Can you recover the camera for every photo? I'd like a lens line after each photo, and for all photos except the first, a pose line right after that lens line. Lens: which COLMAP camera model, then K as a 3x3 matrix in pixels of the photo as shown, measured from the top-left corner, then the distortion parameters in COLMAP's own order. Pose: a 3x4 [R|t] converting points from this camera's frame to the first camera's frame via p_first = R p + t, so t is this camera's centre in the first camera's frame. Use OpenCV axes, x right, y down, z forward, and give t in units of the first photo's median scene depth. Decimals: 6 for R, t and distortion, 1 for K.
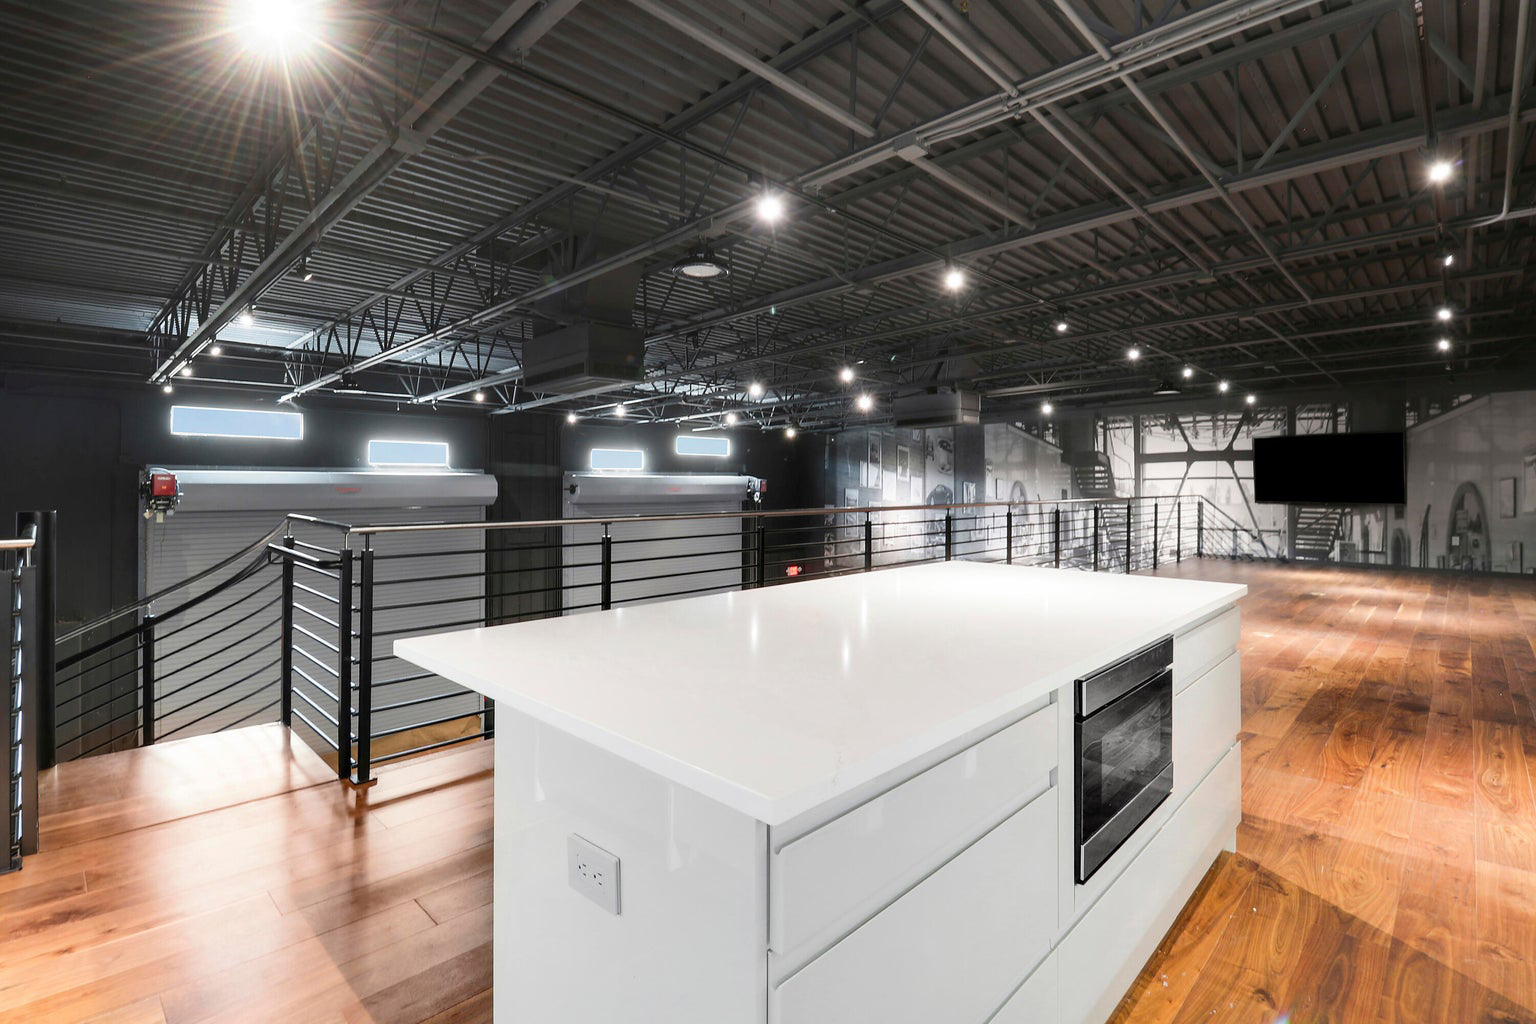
lens RADIAL K [[740.5, 0, 768.0], [0, 740.5, 477.7], [0, 0, 1]] dist [0.002471, -0.004639]
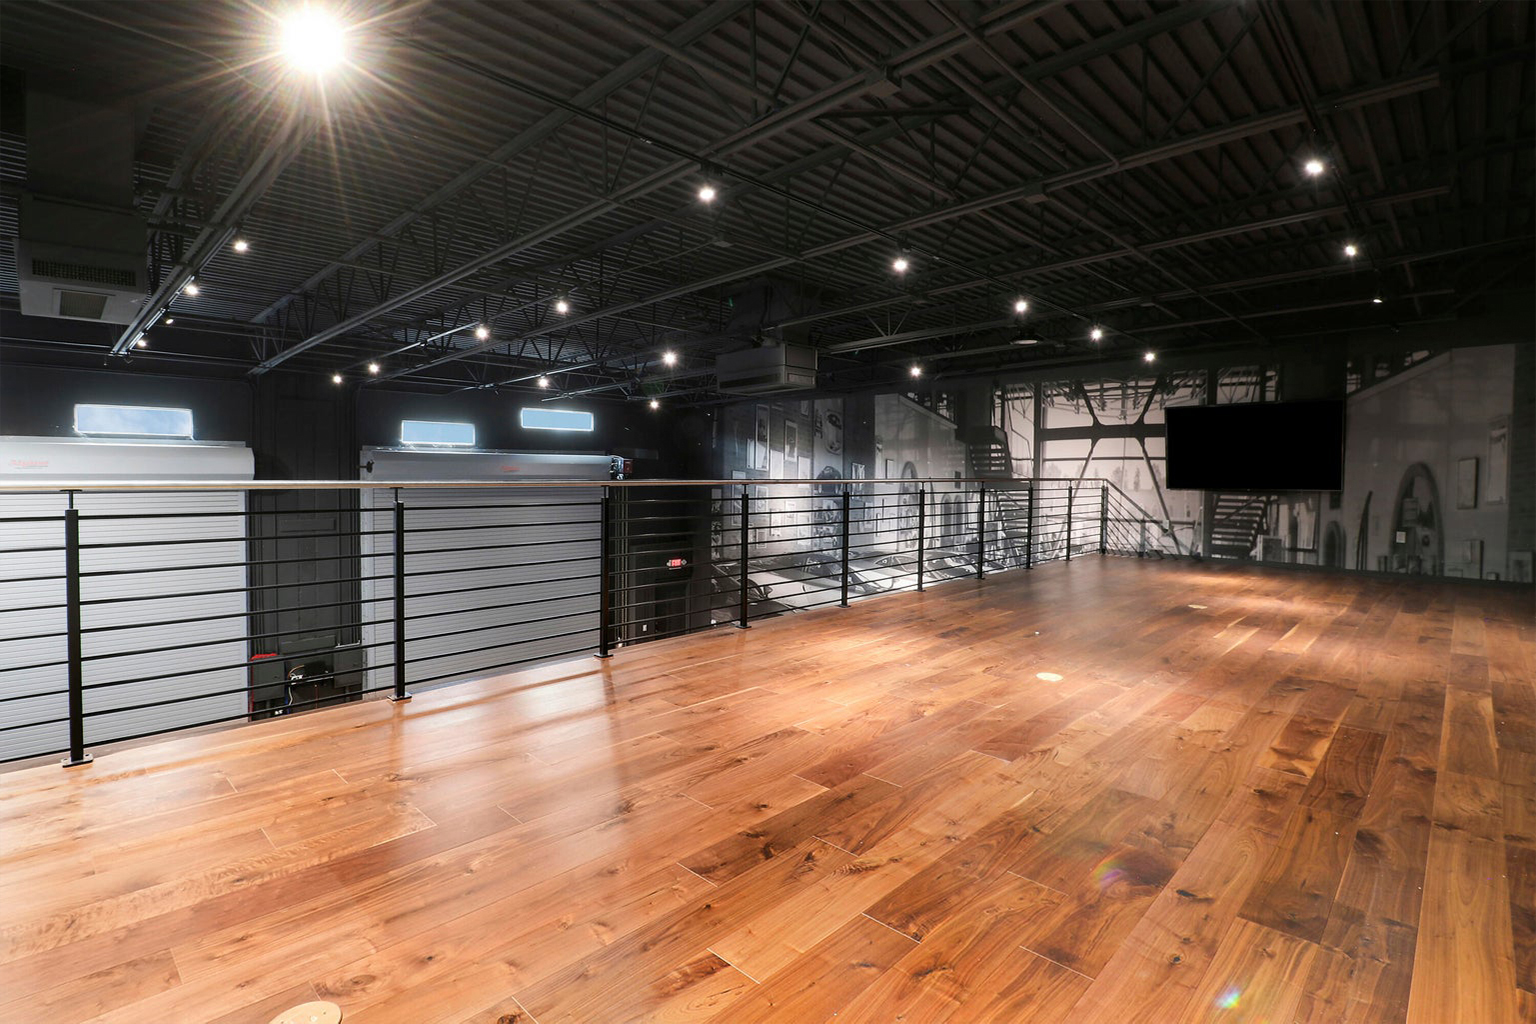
lens RADIAL K [[740.5, 0, 771.9], [0, 740.5, 489.8], [0, 0, 1]] dist [0.002471, -0.004639]
pose [[0.999966, 0.007794, -0.002808, 0.220209], [-0.007699, 0.999446, 0.032377, 0.012229], [0.003058, -0.032354, 0.999472, 0.177928]]
